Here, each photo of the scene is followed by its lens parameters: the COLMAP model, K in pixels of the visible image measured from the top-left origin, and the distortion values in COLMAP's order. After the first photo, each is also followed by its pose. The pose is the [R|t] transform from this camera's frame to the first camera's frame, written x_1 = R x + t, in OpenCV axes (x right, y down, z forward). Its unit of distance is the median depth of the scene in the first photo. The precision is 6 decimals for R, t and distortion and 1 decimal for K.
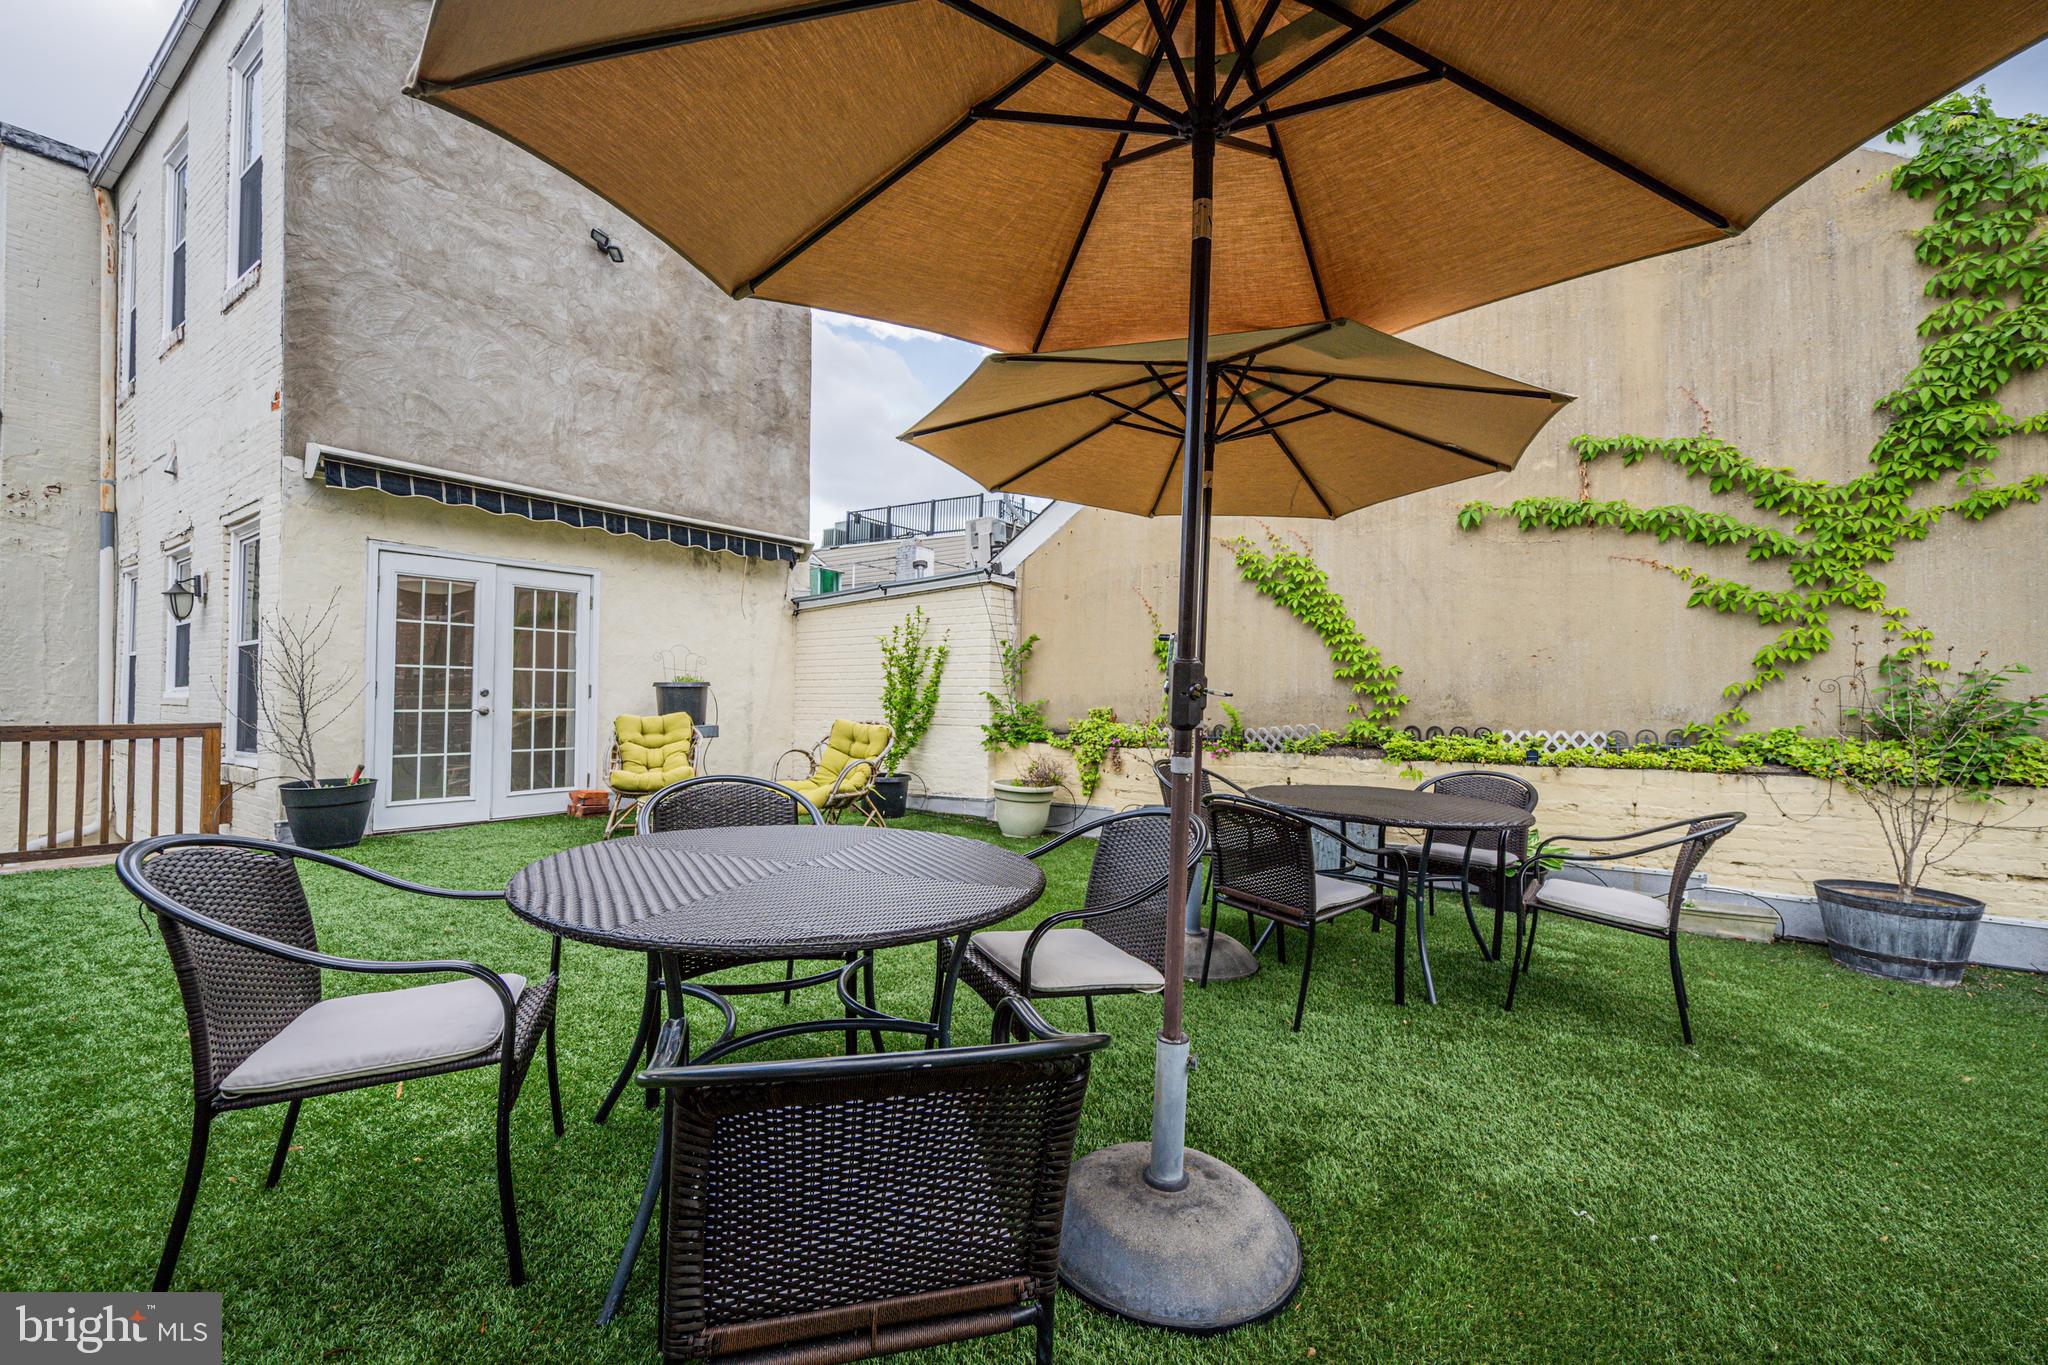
lens RADIAL K [[839.3, 0, 1024.0], [0, 839.3, 682.5], [0, 0, 1]] dist [-0.001671, -0.000375]
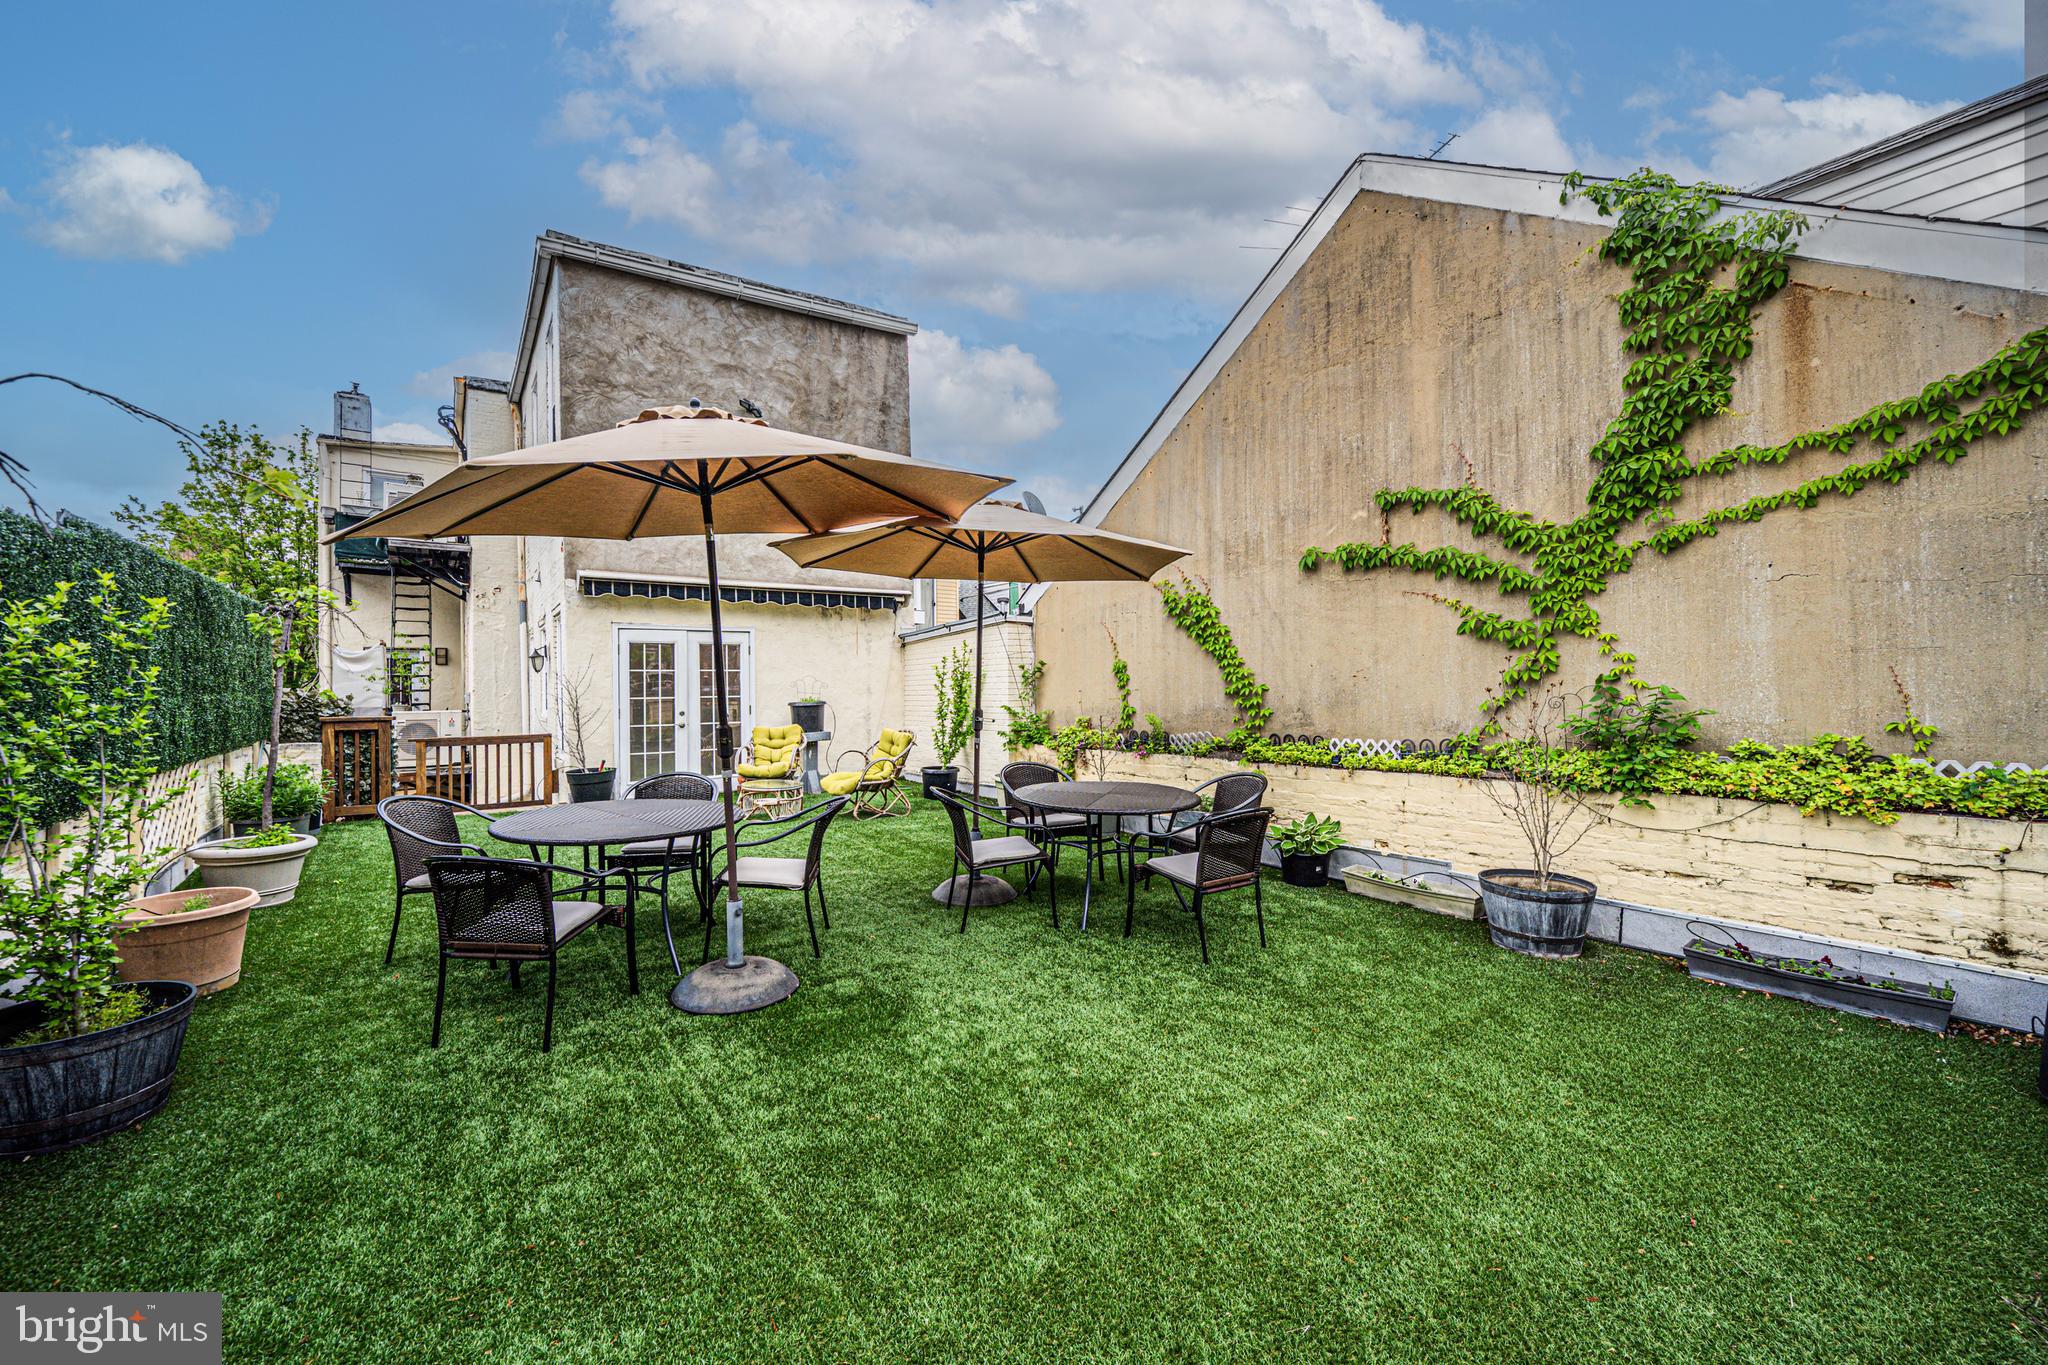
lens RADIAL K [[814.4, 0, 1024.7], [0, 814.4, 680.5], [0, 0, 1]] dist [-0.000755, 0.000230]
pose [[0.939410, -0.025249, -0.341864, 0.582823], [0.028482, 0.999584, 0.004440, -0.045341], [0.341609, -0.013908, 0.939739, -0.255149]]
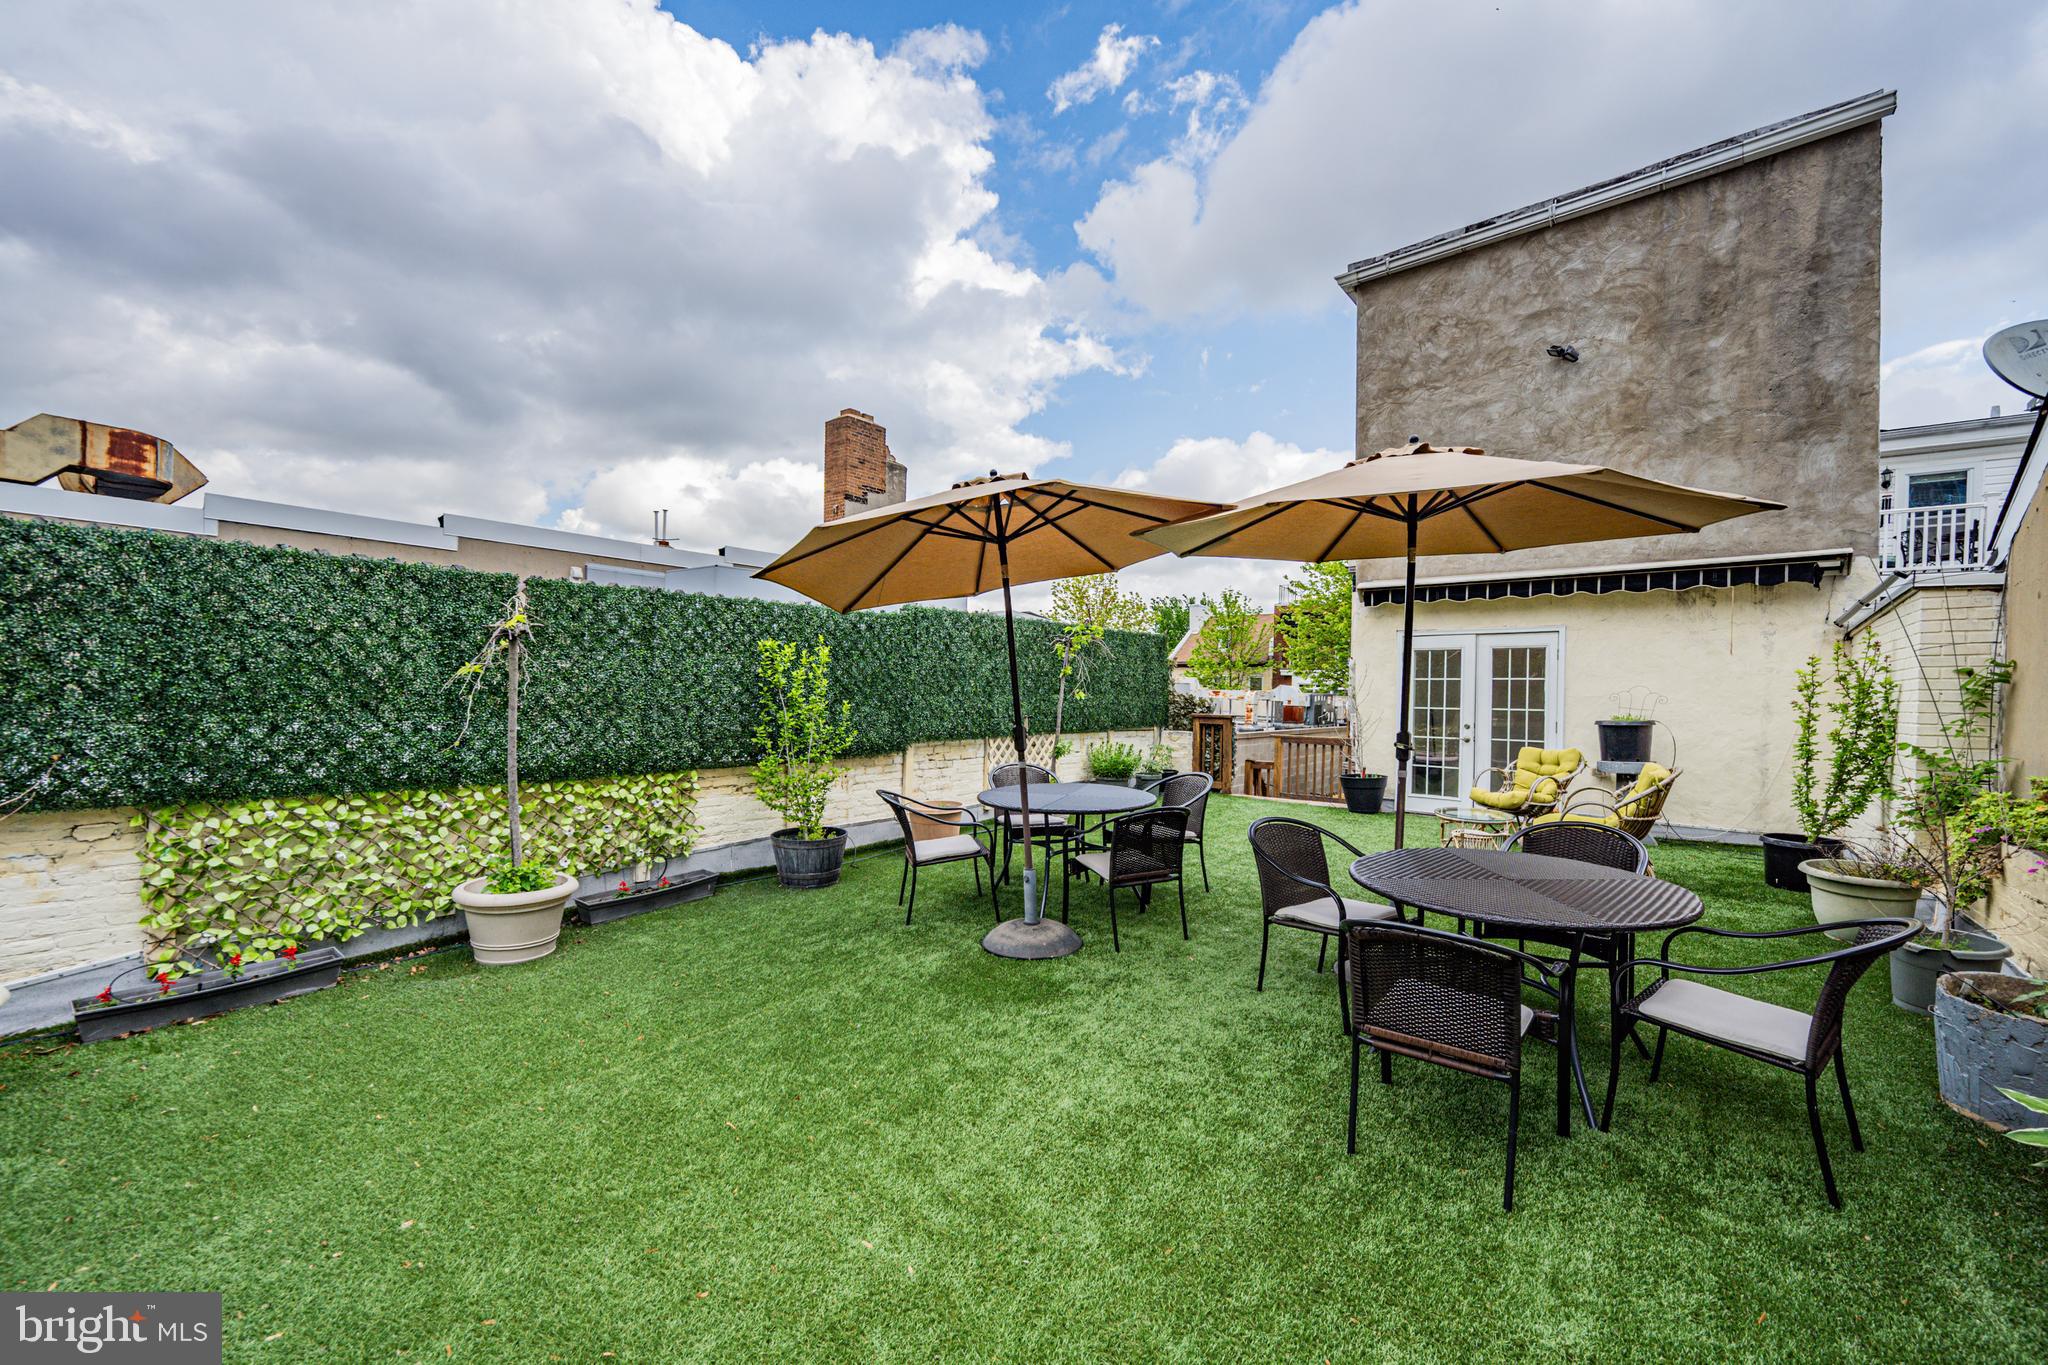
lens RADIAL K [[845.8, 0, 1004.9], [0, 845.8, 693.9], [0, 0, 1]] dist [0.000175, 0.000239]
pose [[-0.081330, -0.011559, -0.996620, 1.020919], [0.001670, 0.999930, -0.011734, -0.032514], [0.996686, -0.002619, -0.081305, 0.408167]]
